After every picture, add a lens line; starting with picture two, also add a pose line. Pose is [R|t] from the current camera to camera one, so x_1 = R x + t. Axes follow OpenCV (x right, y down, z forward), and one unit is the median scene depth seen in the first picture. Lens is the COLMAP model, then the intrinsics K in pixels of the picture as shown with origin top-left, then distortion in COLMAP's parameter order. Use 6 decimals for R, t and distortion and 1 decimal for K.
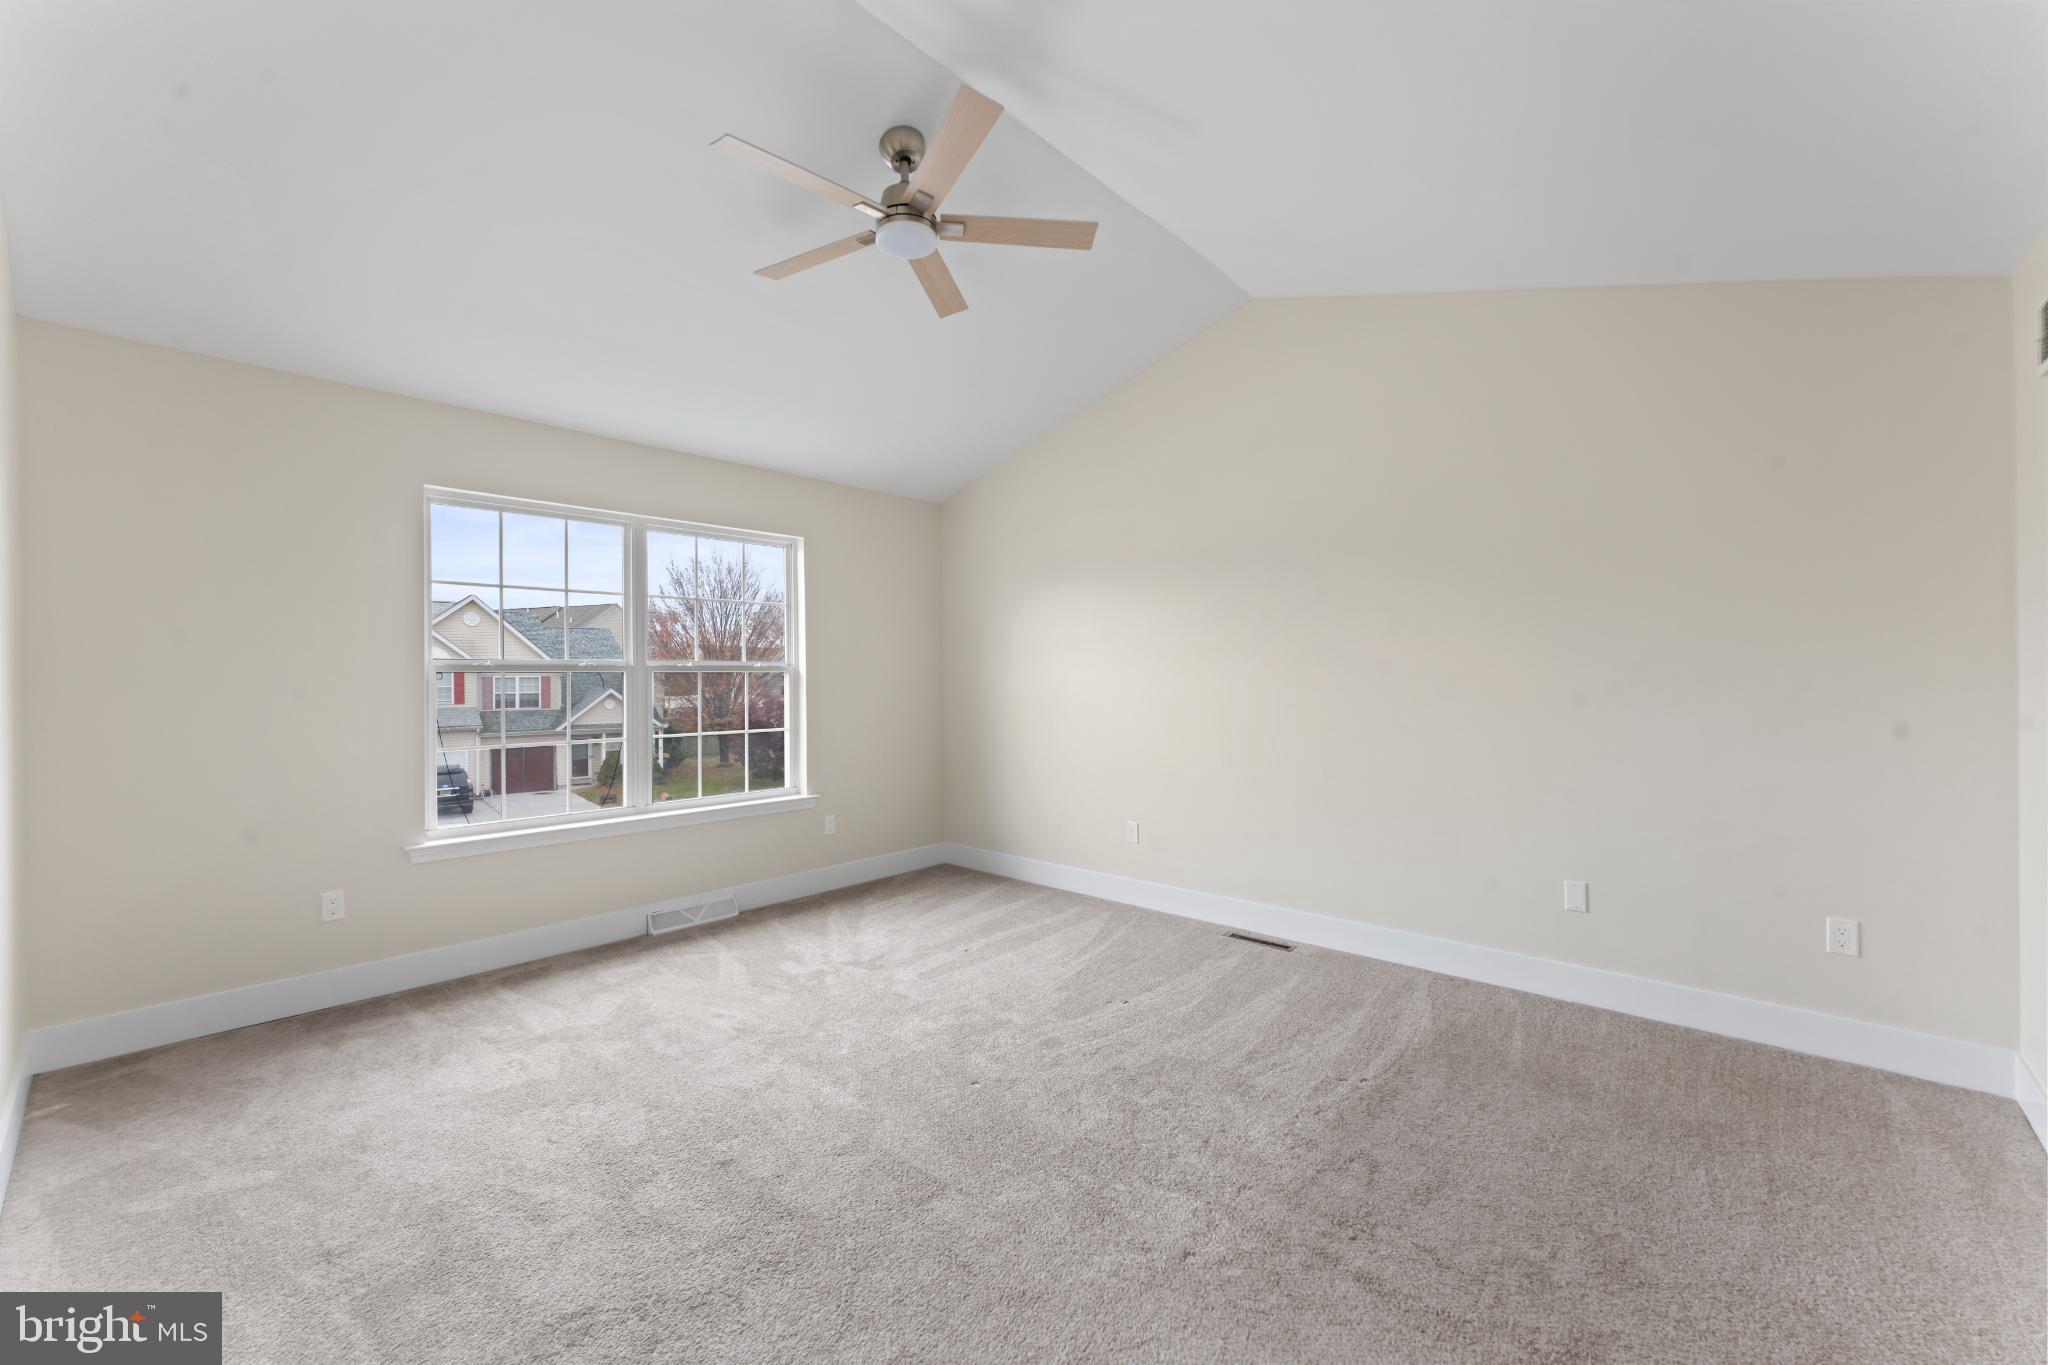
lens RADIAL K [[847.3, 0, 1024.0], [0, 847.3, 682.5], [0, 0, 1]] dist [-0.000461, -0.000103]
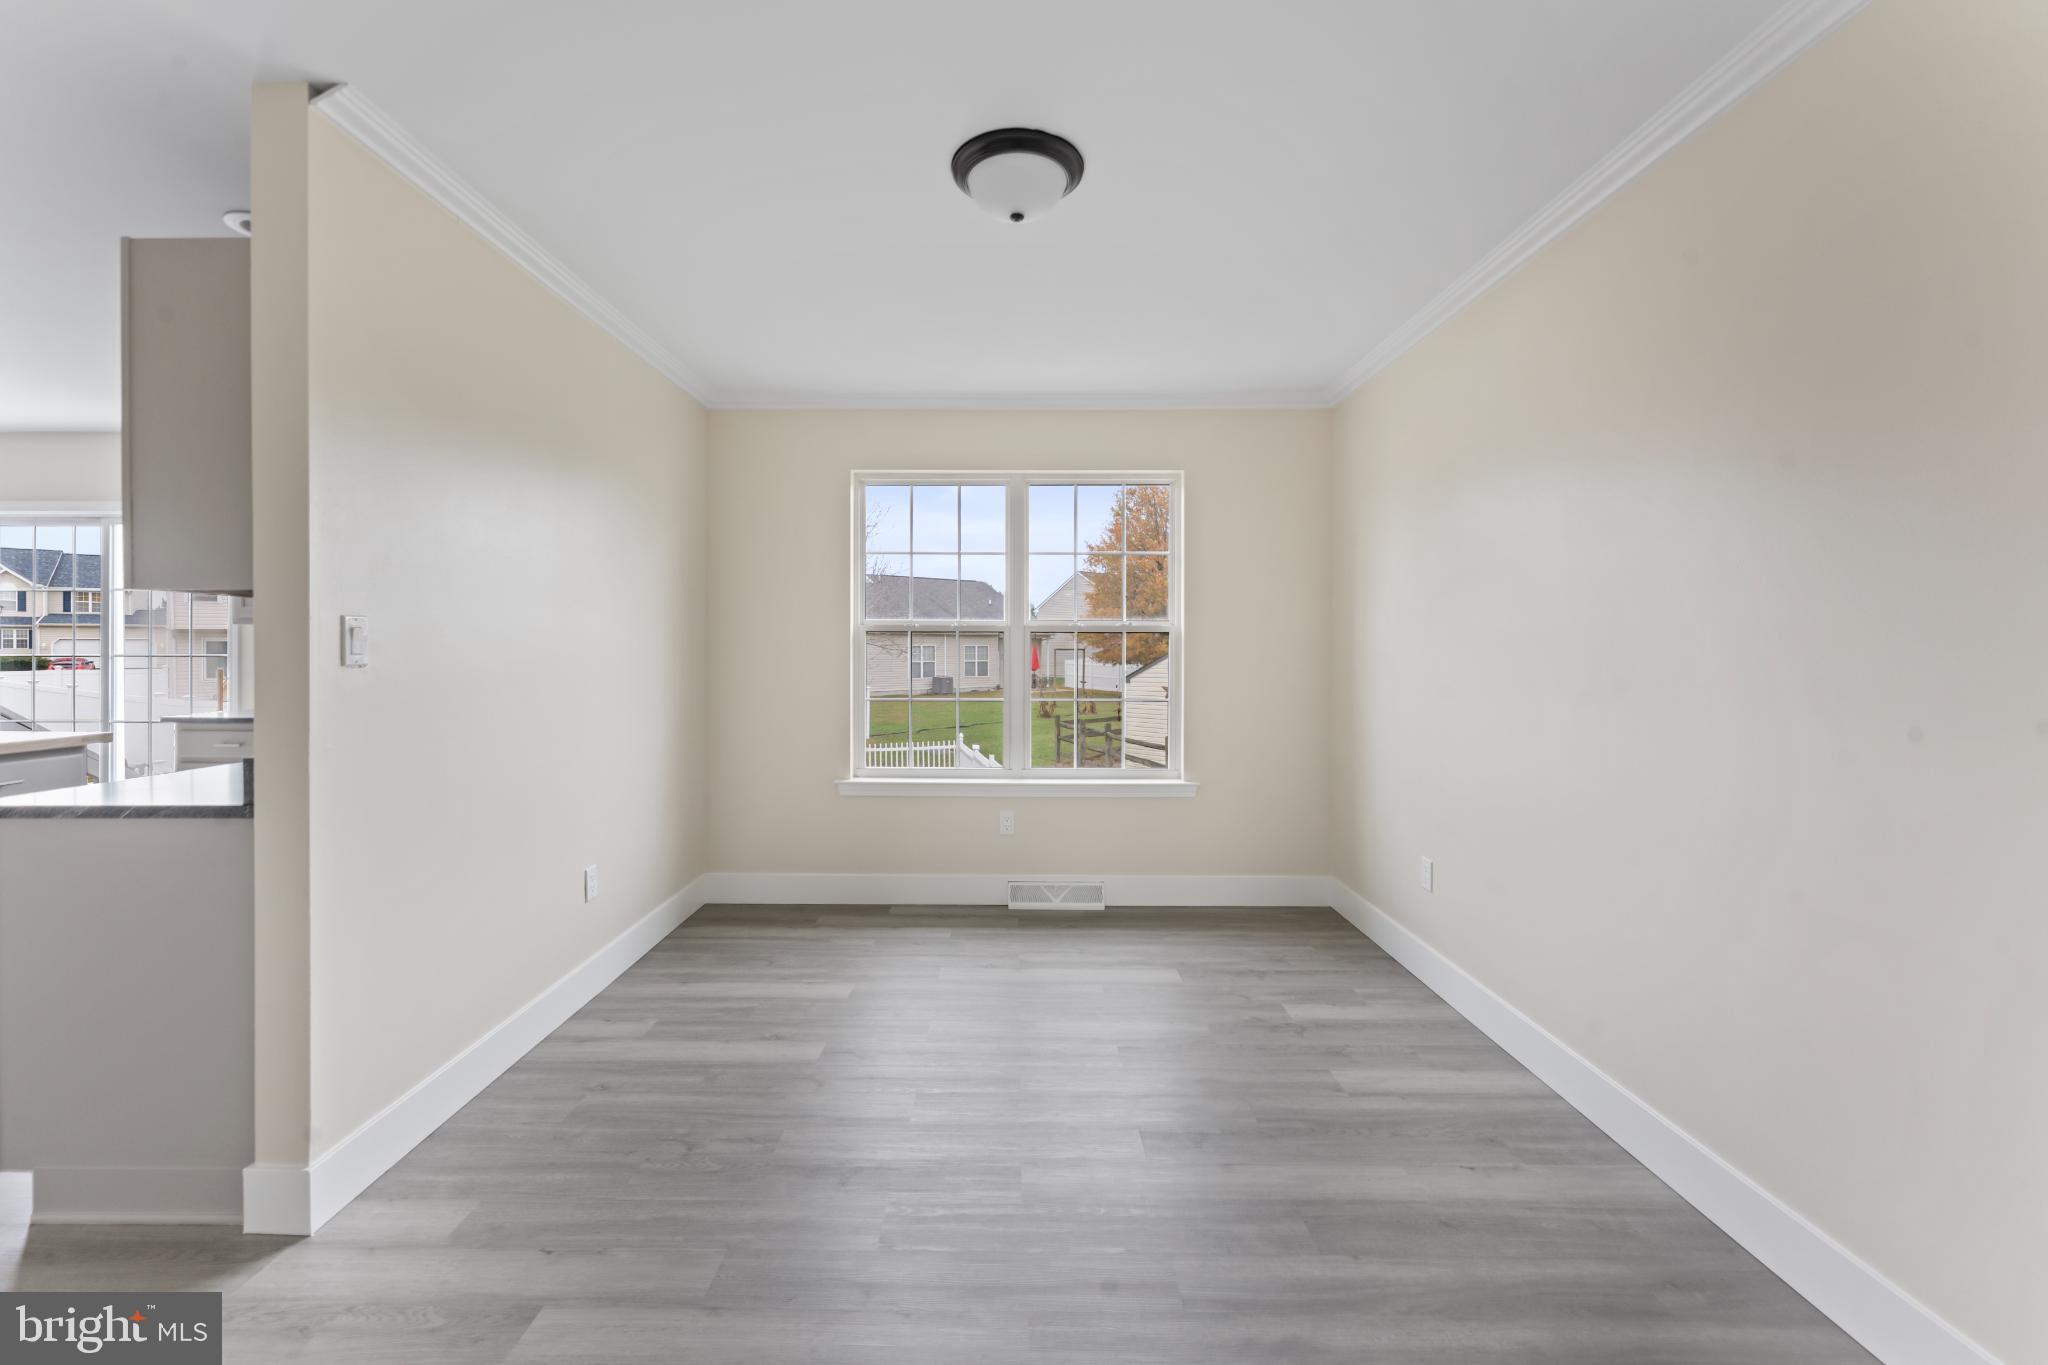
lens RADIAL K [[869.1, 0, 1019.9], [0, 869.1, 613.8], [0, 0, 1]] dist [0.000072, -0.000024]
pose [[0.639304, -0.016247, -0.768783, 0.320798], [-0.010110, 0.999513, -0.029531, -0.003569], [0.768888, 0.026652, 0.638828, 0.368374]]
